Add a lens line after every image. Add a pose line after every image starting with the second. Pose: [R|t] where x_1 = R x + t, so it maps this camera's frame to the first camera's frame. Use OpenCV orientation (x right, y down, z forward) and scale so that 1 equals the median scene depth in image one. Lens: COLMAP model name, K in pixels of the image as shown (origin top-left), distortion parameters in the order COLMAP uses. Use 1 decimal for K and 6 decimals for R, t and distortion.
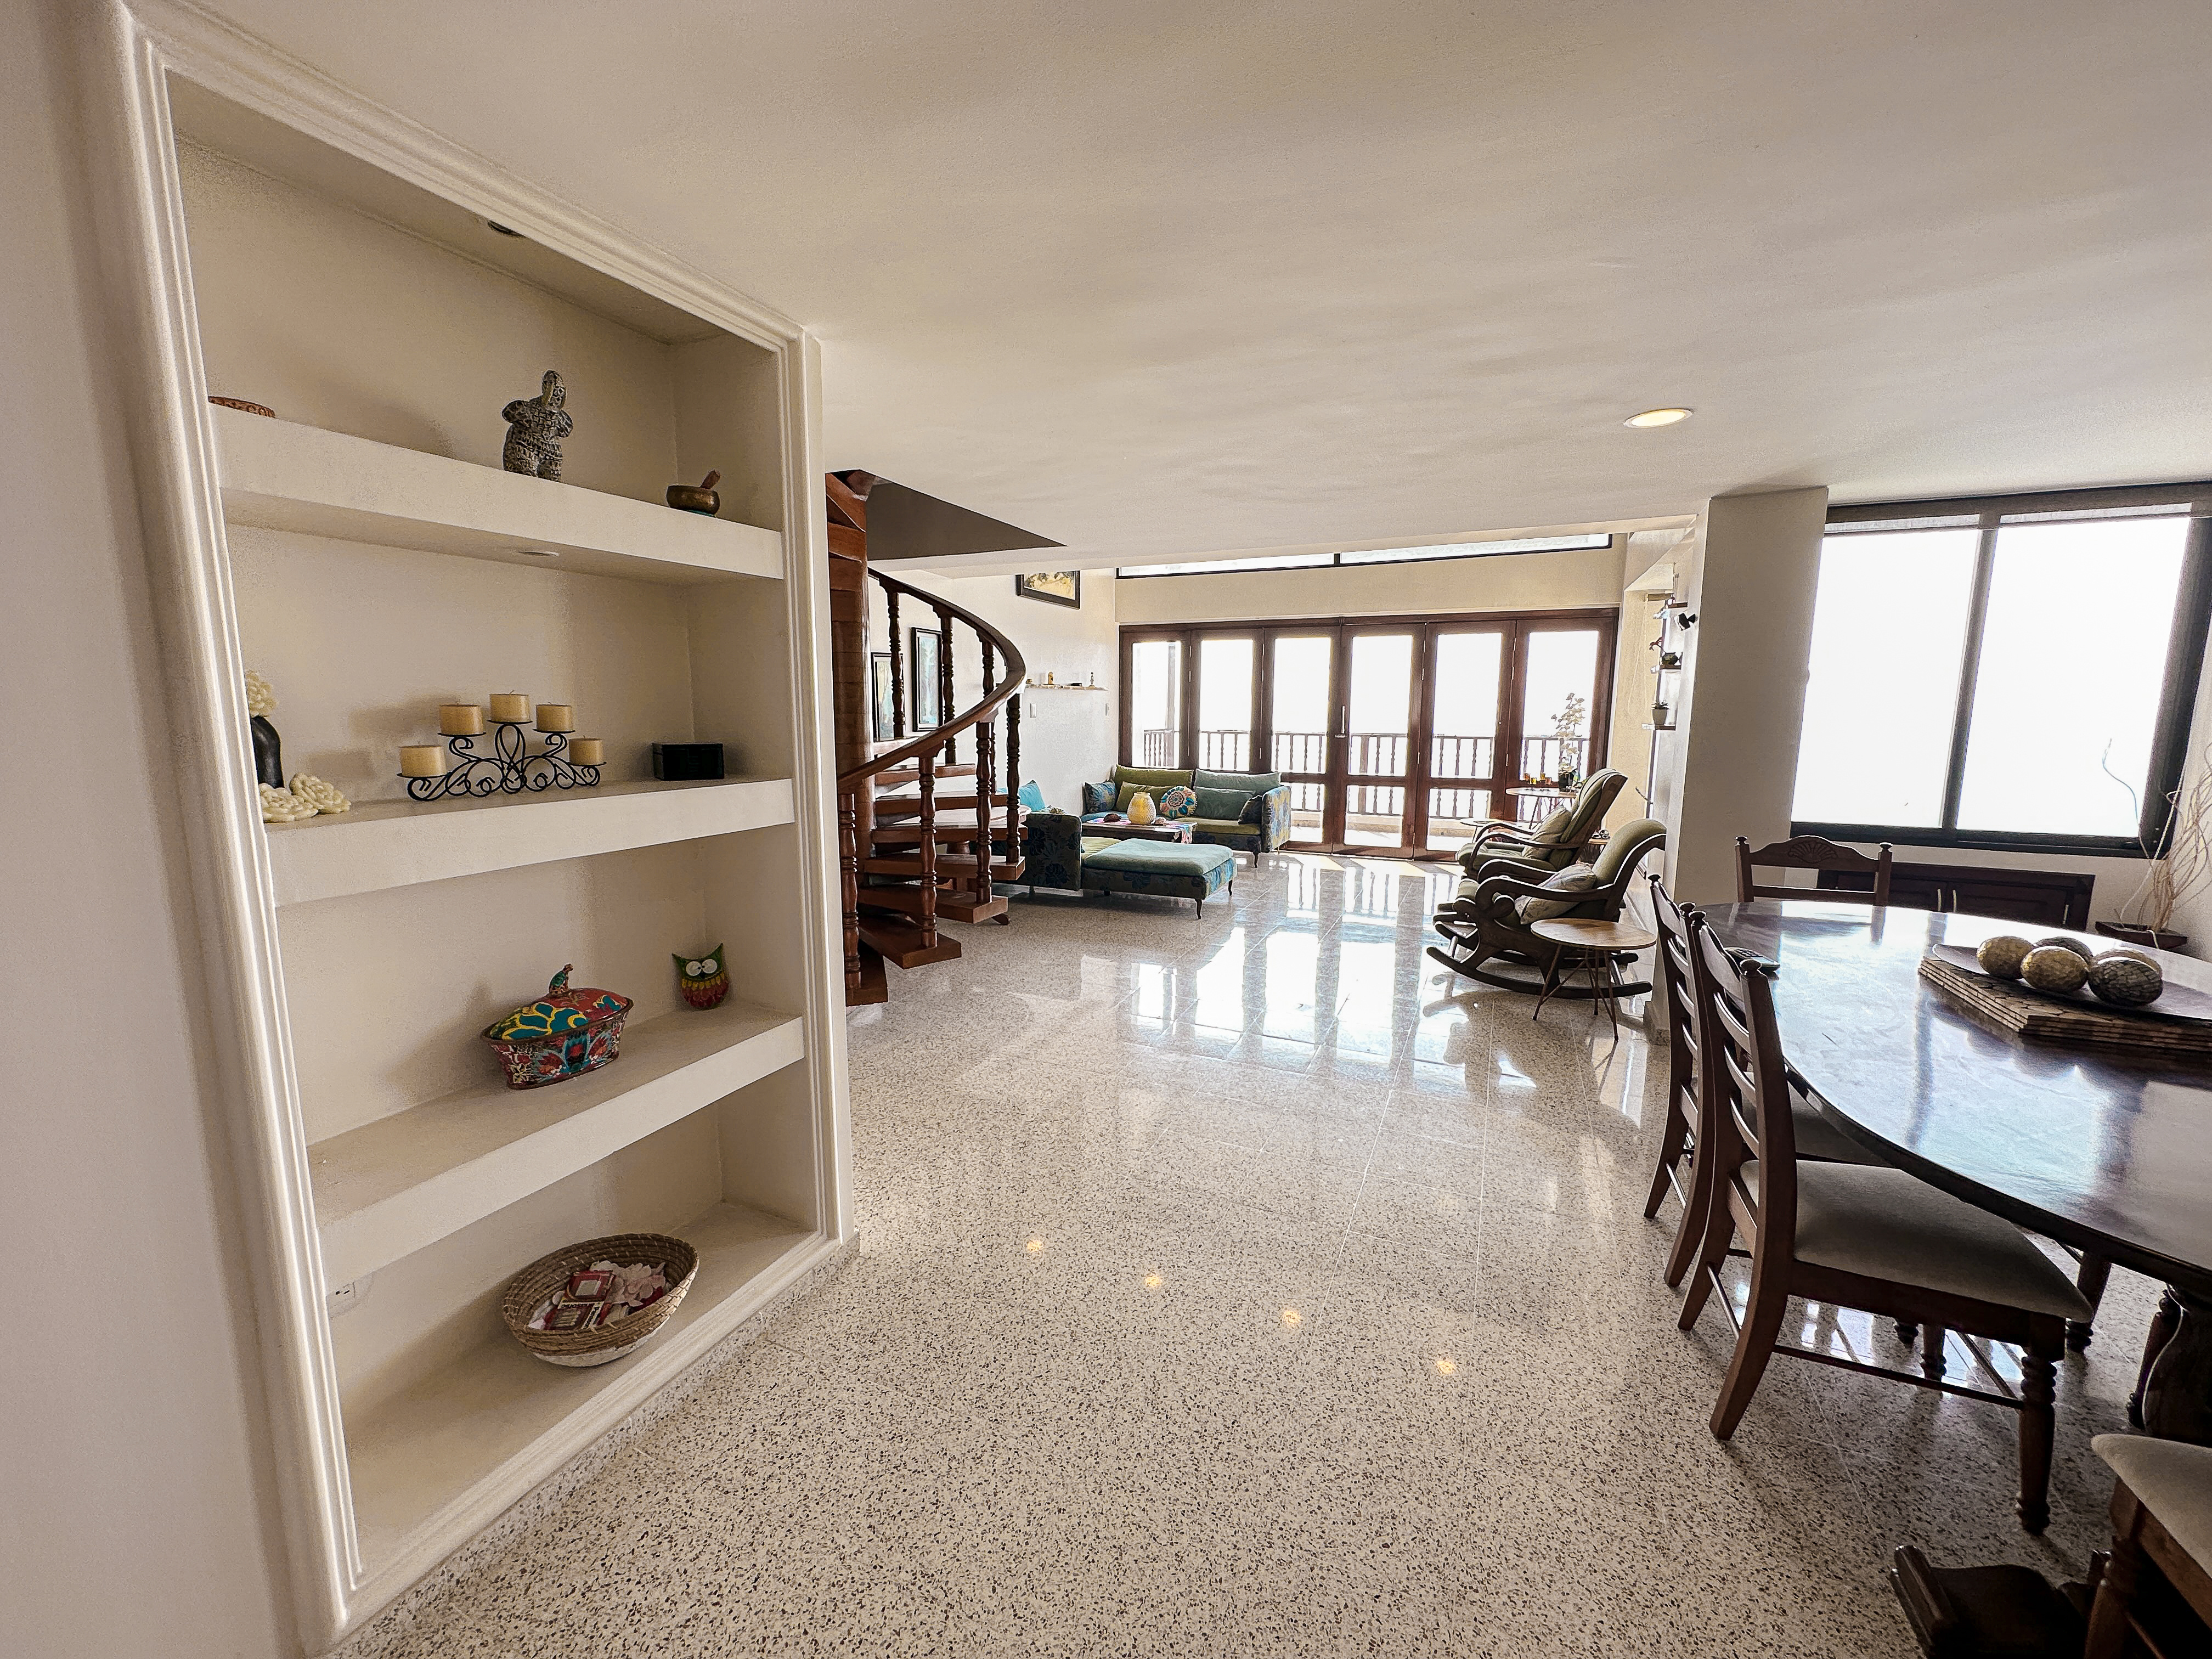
lens RADIAL K [[885.5, 0, 1094.5], [0, 885.5, 828.7], [0, 0, 1]] dist [-0.003764, 0.001460]
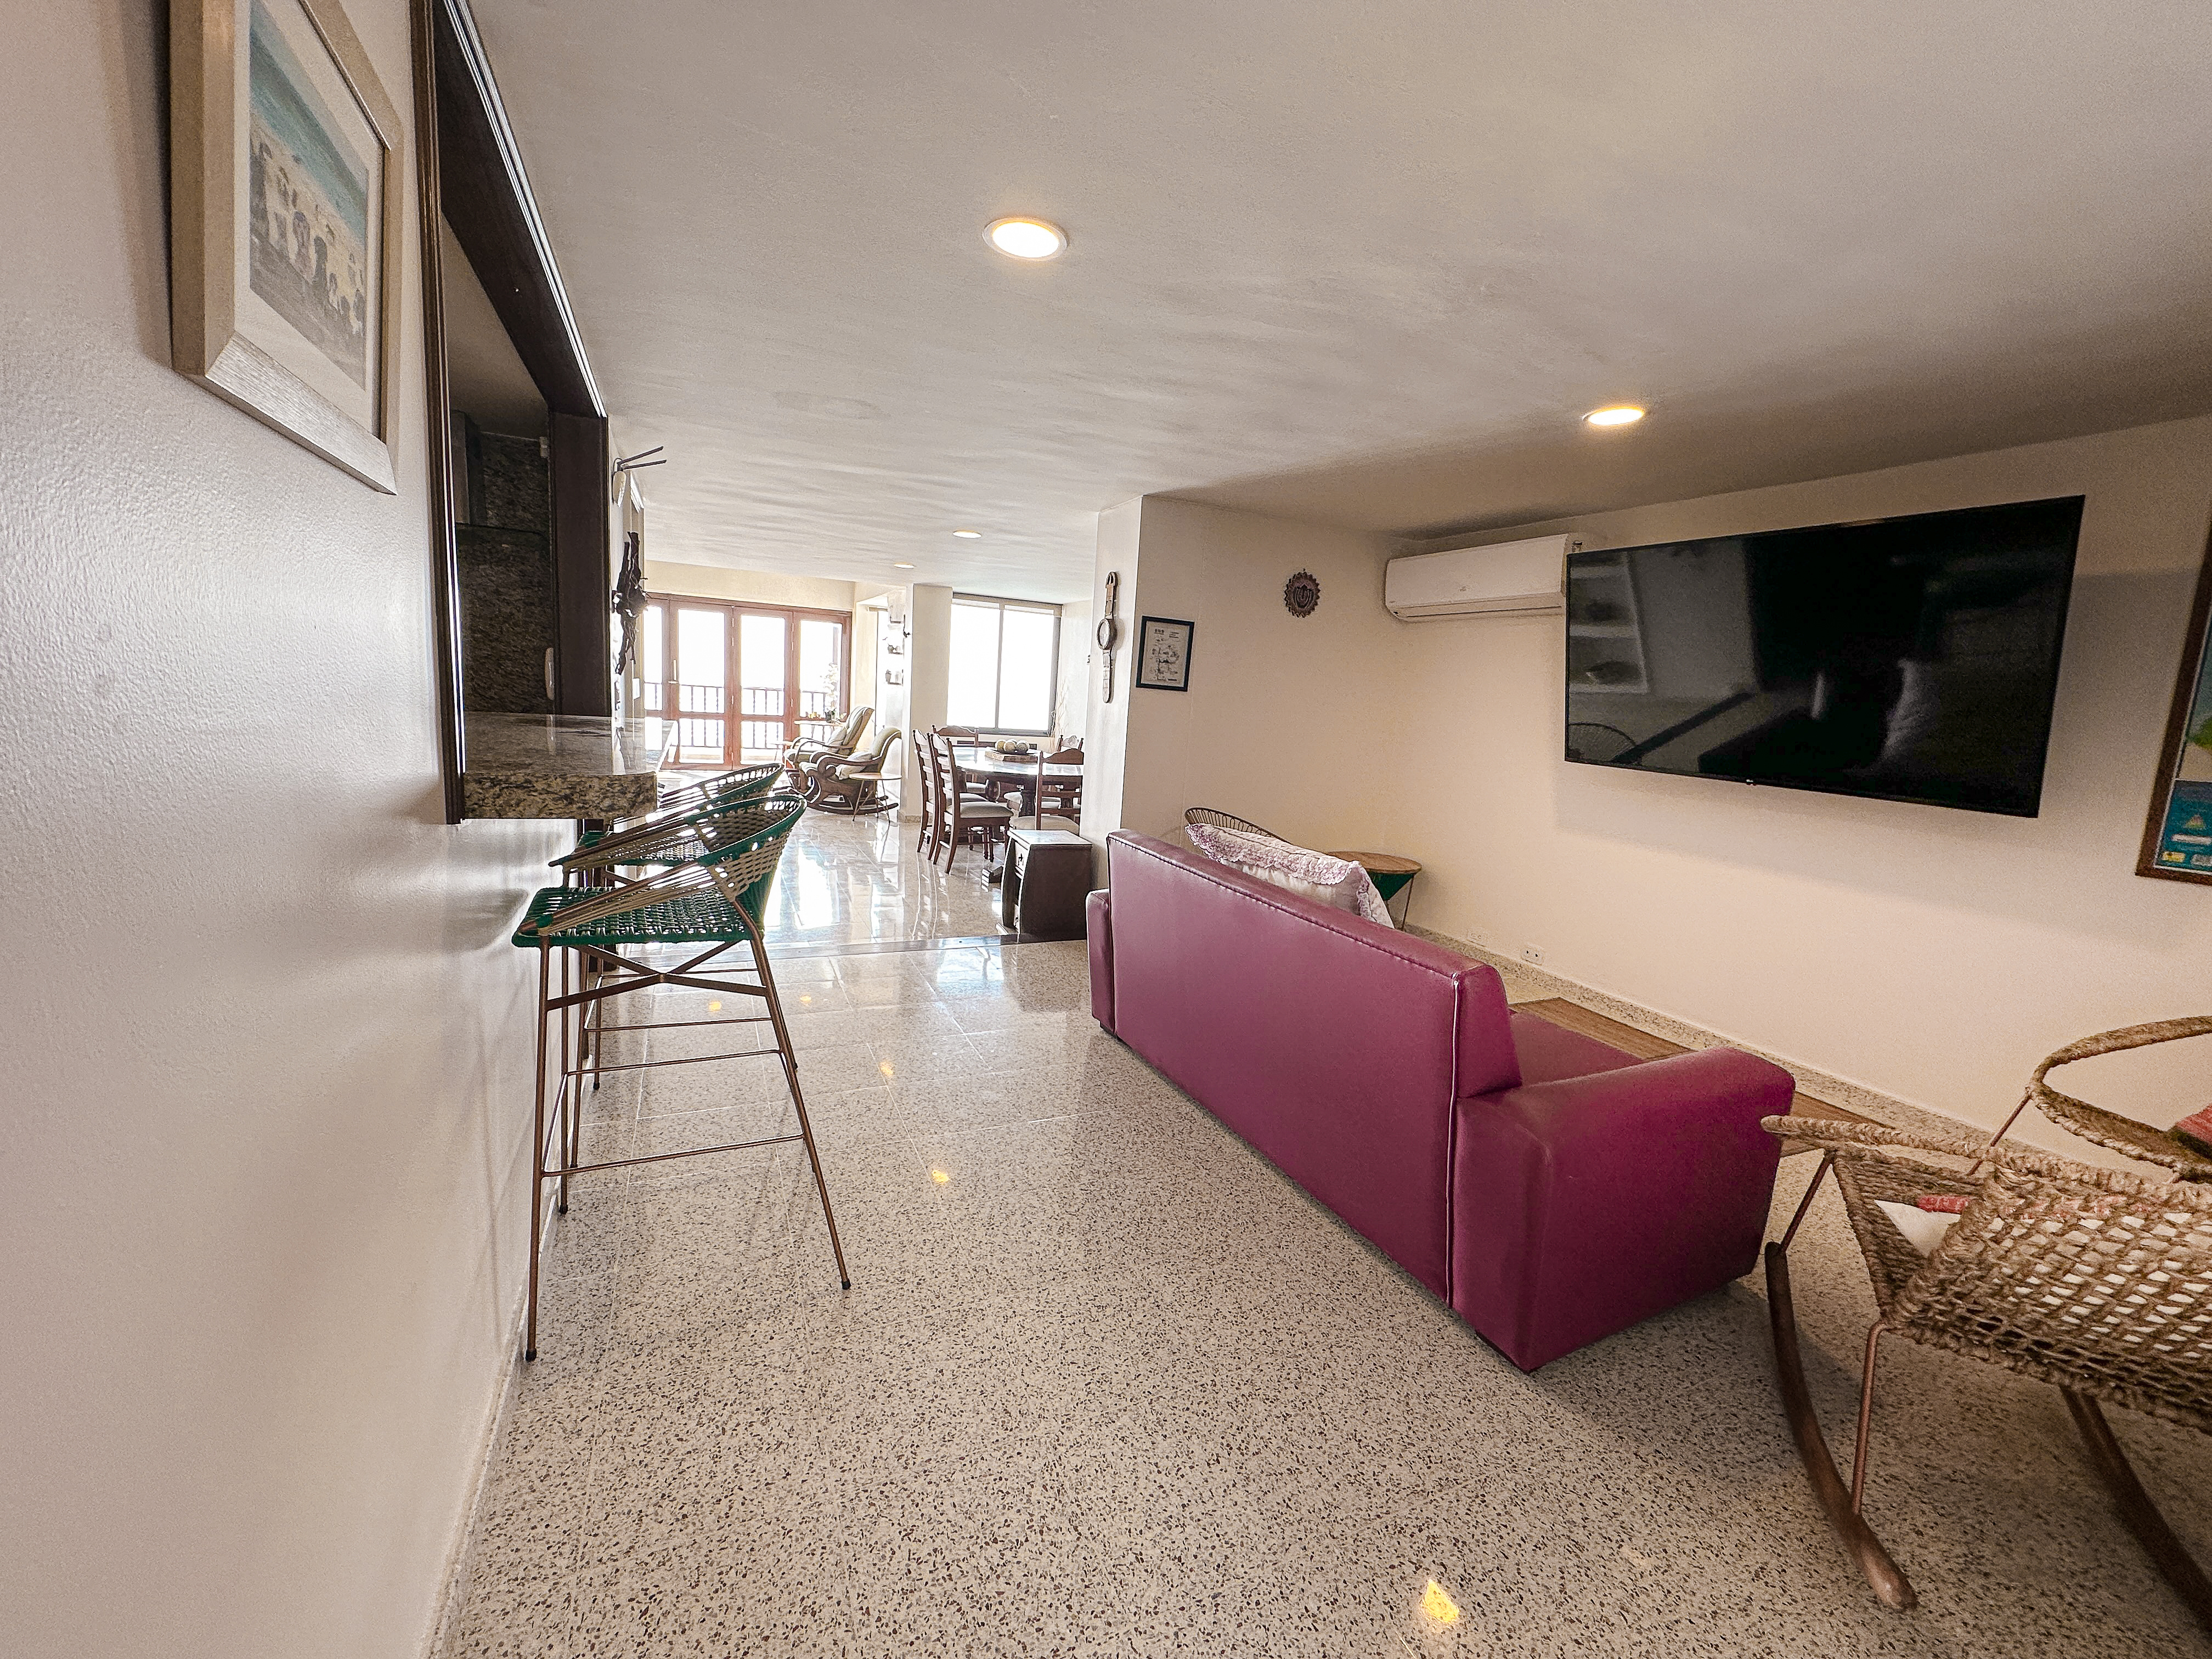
lens RADIAL K [[885.5, 0, 1102.7], [0, 885.5, 847.8], [0, 0, 1]] dist [-0.003764, 0.001460]
pose [[0.652458, -0.088157, 0.752679, -0.394402], [0.040041, 0.995834, 0.081927, 0.075283], [-0.756766, -0.023316, 0.653270, -0.457107]]
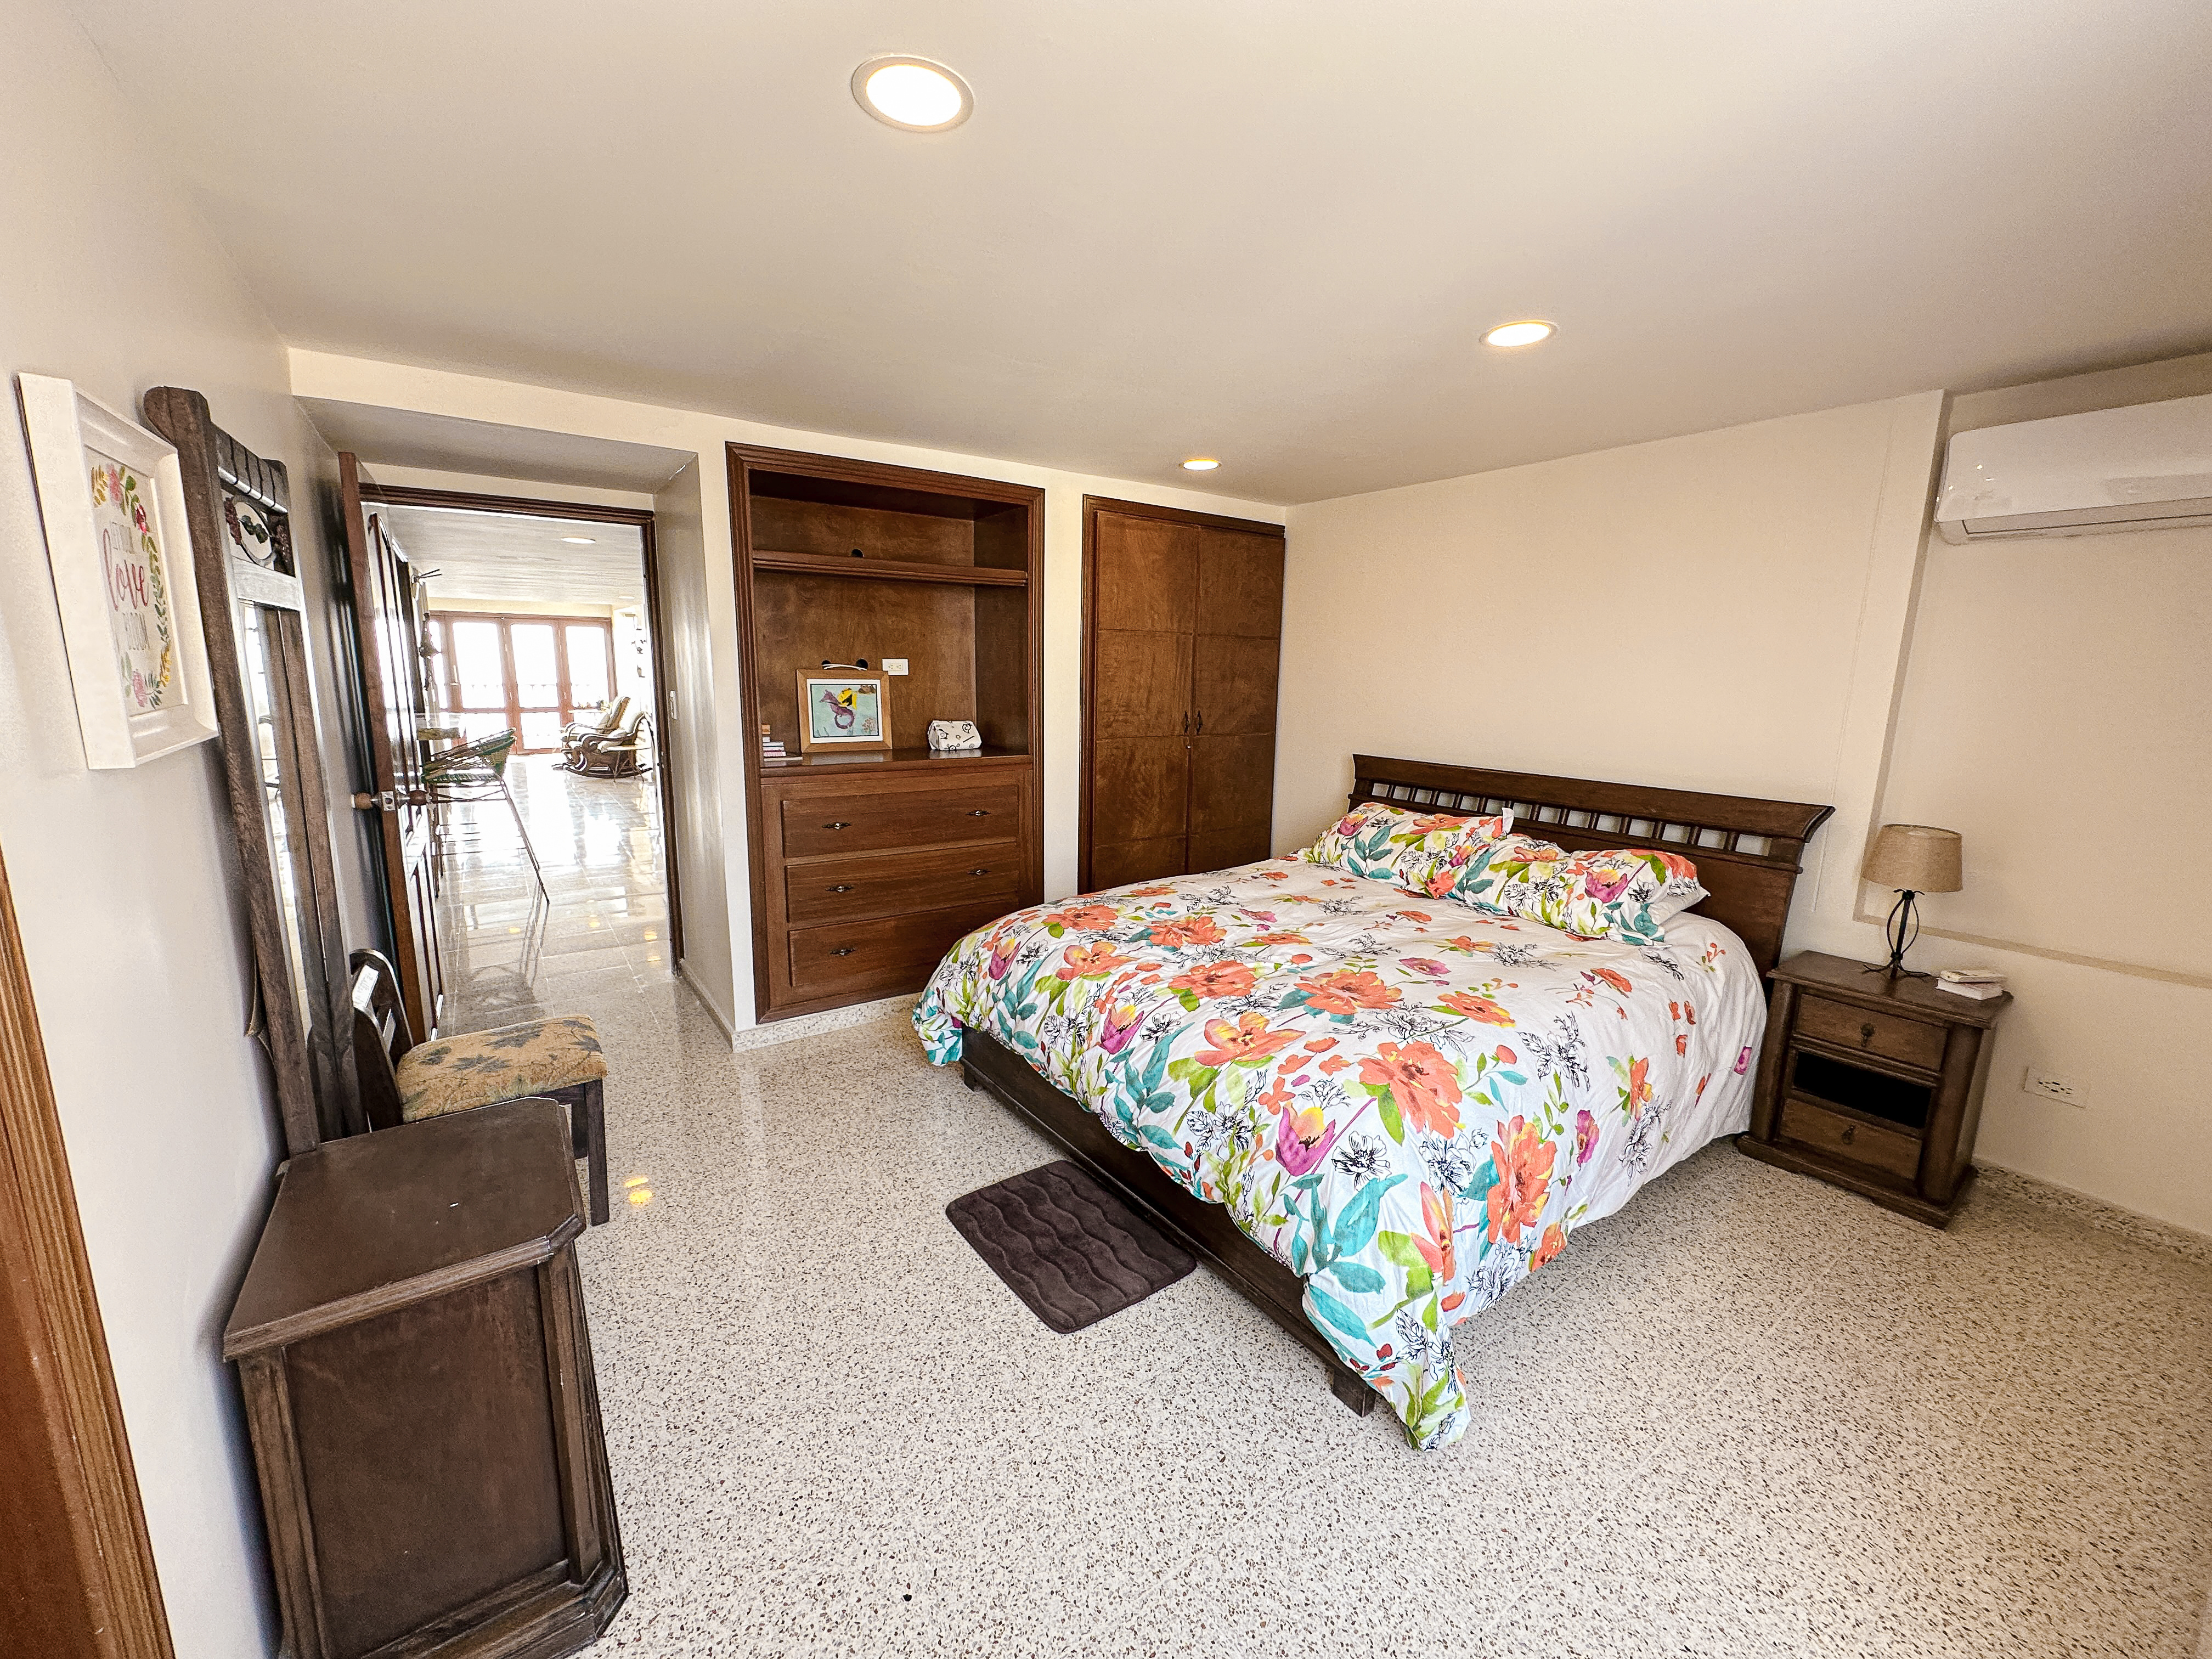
lens RADIAL K [[885.5, 0, 1103.1], [0, 885.5, 829.4], [0, 0, 1]] dist [-0.003764, 0.001460]
pose [[0.505323, -0.150537, 0.849698, -0.637460], [0.106679, 0.988011, 0.111599, 0.124256], [-0.856311, 0.034251, 0.515324, -0.999306]]
